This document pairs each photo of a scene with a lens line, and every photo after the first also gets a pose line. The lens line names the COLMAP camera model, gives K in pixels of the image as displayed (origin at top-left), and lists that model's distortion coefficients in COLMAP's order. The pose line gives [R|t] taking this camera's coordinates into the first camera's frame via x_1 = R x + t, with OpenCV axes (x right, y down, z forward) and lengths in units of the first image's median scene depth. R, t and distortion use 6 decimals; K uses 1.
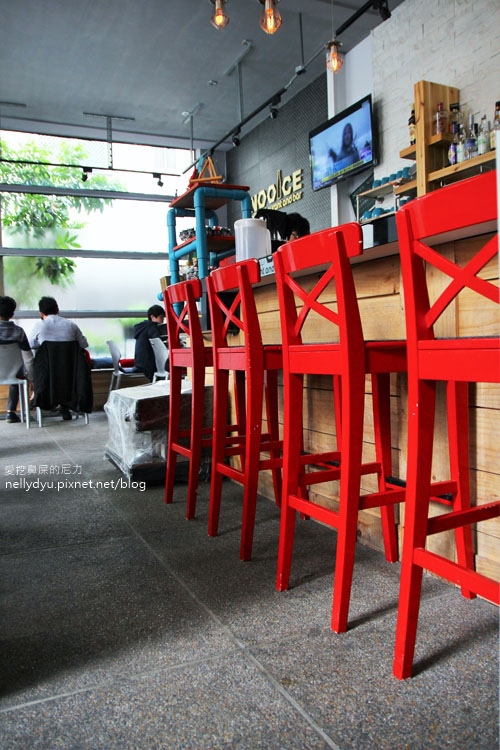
lens RADIAL K [[591.5, 0, 250.0], [0, 591.5, 375.0], [0, 0, 1]] dist [-0.123482, 0.127957]
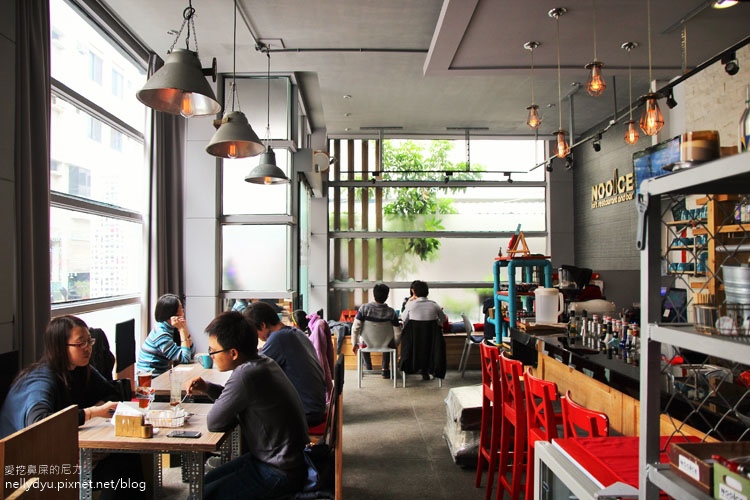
lens RADIAL K [[591.5, 0, 375.0], [0, 591.5, 250.0], [0, 0, 1]] dist [-0.123482, 0.127957]
pose [[0.913212, 0.017025, -0.407129, 0.090601], [-0.043415, 0.997505, -0.055669, -0.123217], [0.405166, 0.068513, 0.911673, -0.198587]]
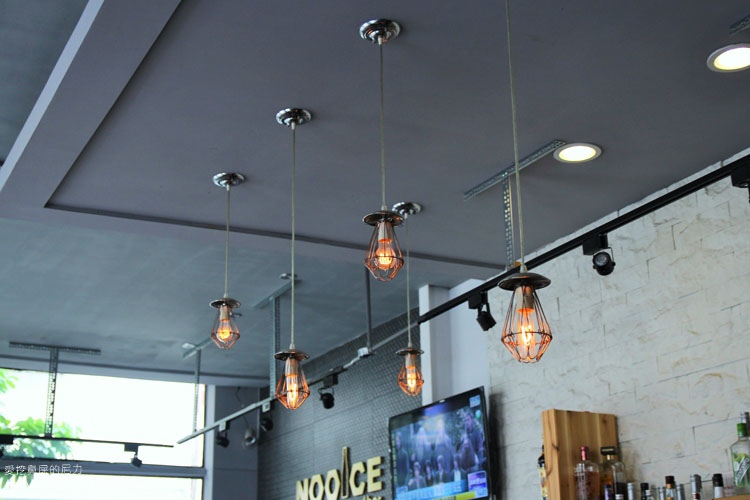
lens RADIAL K [[1111.7, 0, 375.0], [0, 1111.7, 250.0], [0, 0, 1]] dist [0.014768, 0.049641]
pose [[0.998937, 0.026777, 0.037516, 0.034814], [-0.010974, 0.928702, -0.370664, -0.134564], [-0.044766, 0.369858, 0.928009, -0.098157]]
